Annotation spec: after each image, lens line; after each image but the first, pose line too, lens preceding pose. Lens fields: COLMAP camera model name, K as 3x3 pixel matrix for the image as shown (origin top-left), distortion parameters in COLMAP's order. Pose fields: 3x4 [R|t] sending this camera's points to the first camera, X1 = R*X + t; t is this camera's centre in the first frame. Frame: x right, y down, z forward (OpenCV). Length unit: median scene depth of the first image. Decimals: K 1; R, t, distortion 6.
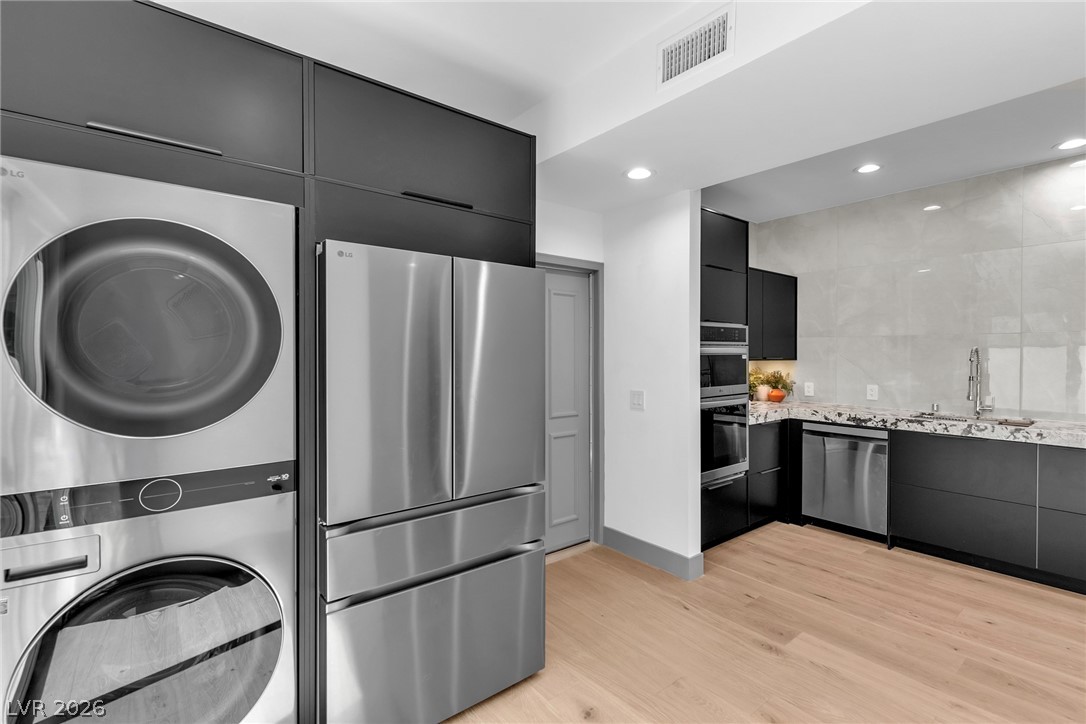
lens RADIAL K [[481.3, 0, 551.4], [0, 481.3, 364.5], [0, 0, 1]] dist [0.000159, -0.000115]
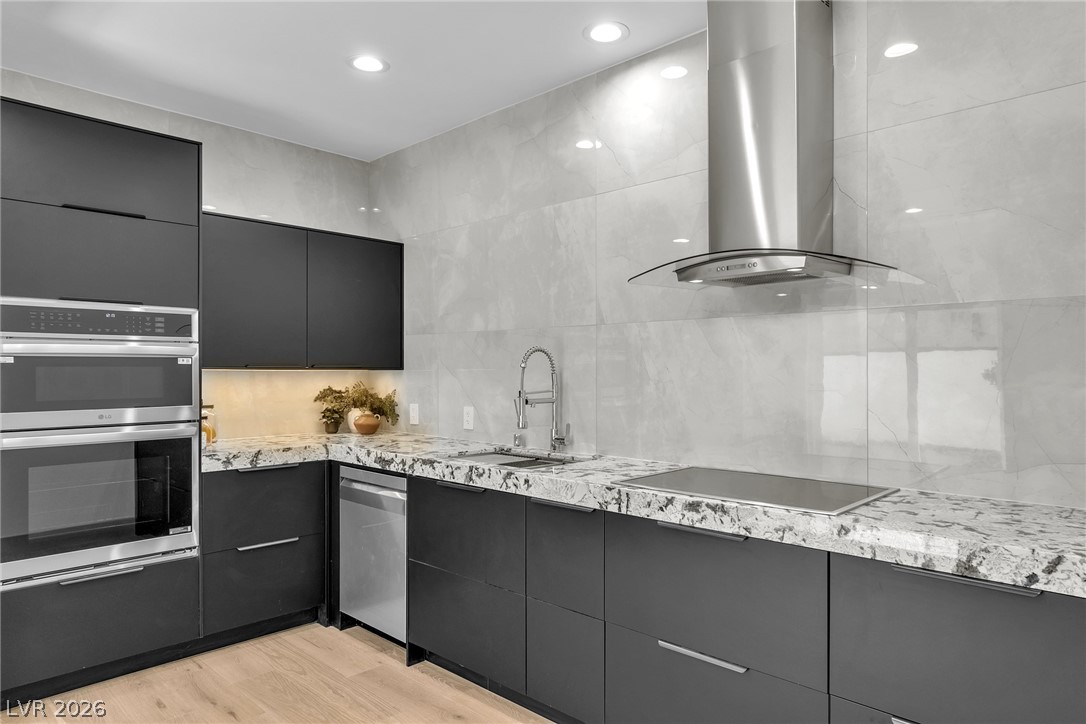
lens RADIAL K [[657.5, 0, 543.1], [0, 657.5, 378.2], [0, 0, 1]] dist [-0.000627, -0.000697]
pose [[0.991064, -0.000395, 0.133386, 0.736671], [0.001935, 0.999933, -0.011413, 0.016180], [-0.133373, 0.011569, 0.990998, 0.112182]]
